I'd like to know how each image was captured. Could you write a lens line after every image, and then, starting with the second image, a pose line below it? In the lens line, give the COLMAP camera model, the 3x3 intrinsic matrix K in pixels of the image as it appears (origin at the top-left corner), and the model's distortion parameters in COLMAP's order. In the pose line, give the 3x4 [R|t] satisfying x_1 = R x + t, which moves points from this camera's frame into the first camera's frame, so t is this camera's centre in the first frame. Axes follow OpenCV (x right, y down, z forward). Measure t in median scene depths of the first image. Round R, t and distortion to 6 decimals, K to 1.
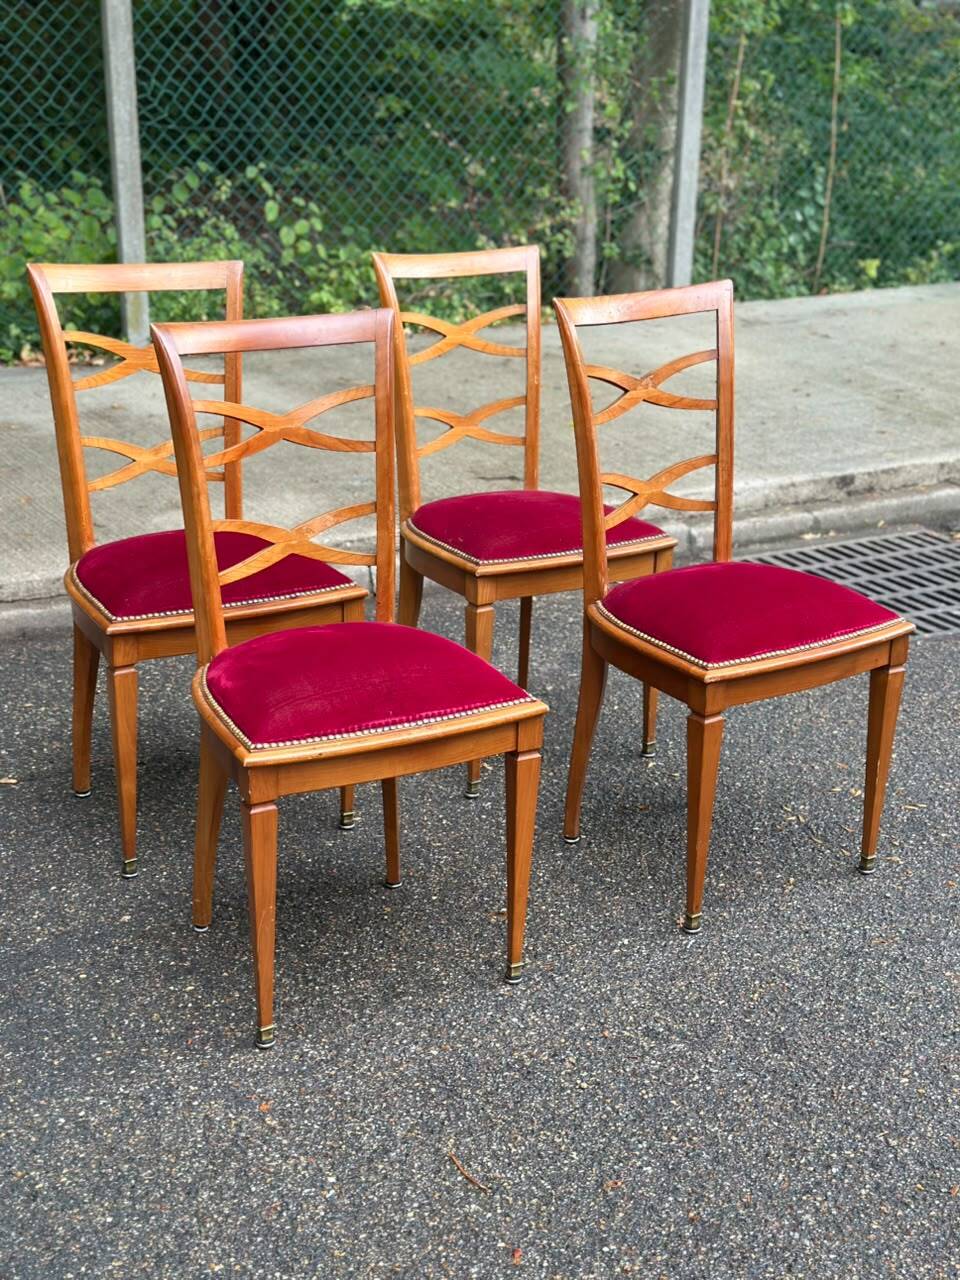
lens RADIAL K [[1808.9, 0, 507.9], [0, 1808.9, 645.8], [0, 0, 1]] dist [0.125308, 0.000000]
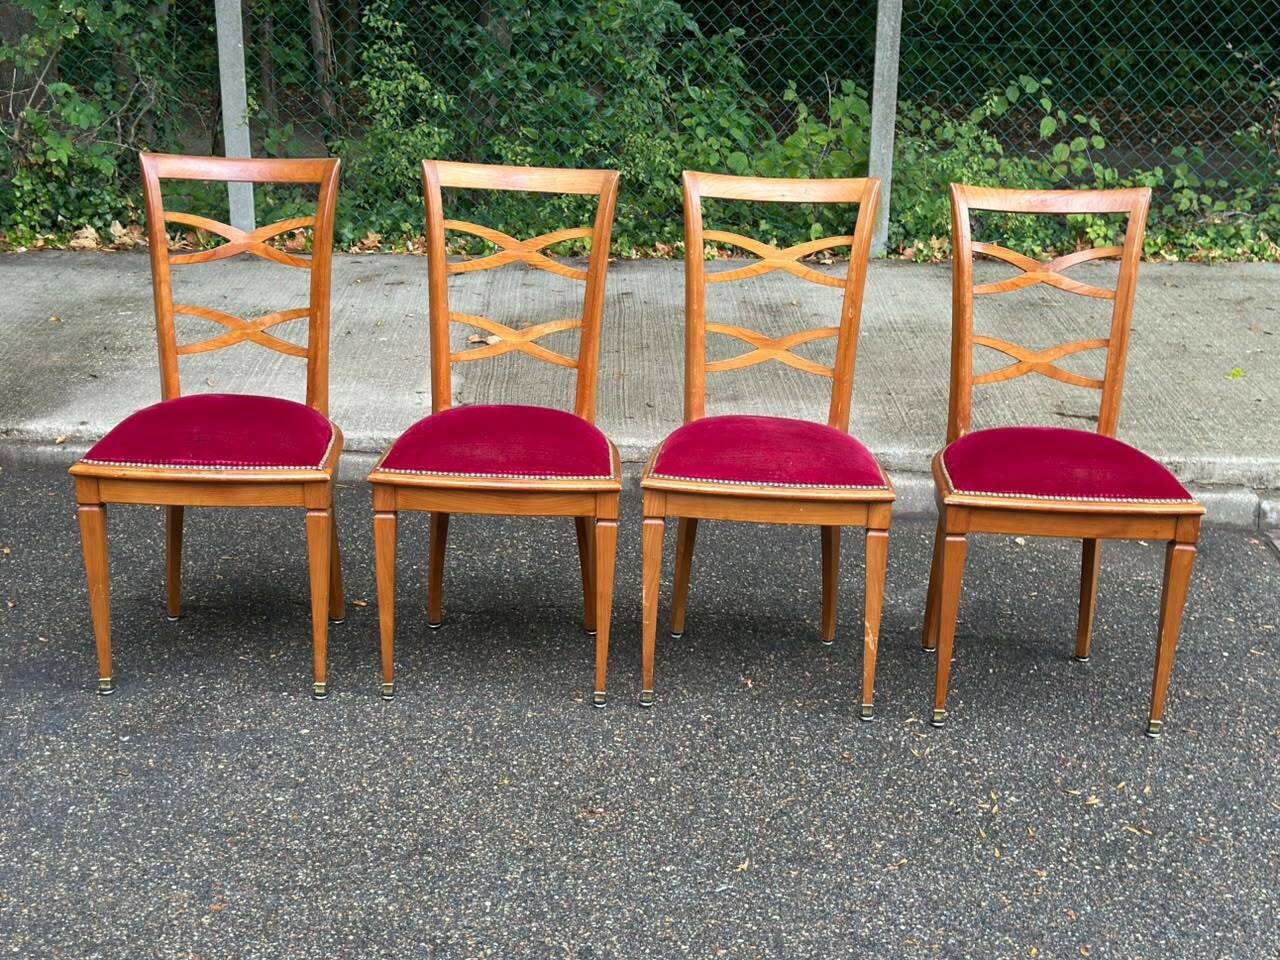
lens RADIAL K [[1808.9, 0, 643.6], [0, 1808.9, 492.4], [0, 0, 1]] dist [0.125308, 0.000000]
pose [[0.850224, 0.163298, -0.500452, 0.485145], [-0.177620, 0.983910, 0.019291, -0.053470], [0.495550, 0.072488, 0.865549, 0.106438]]
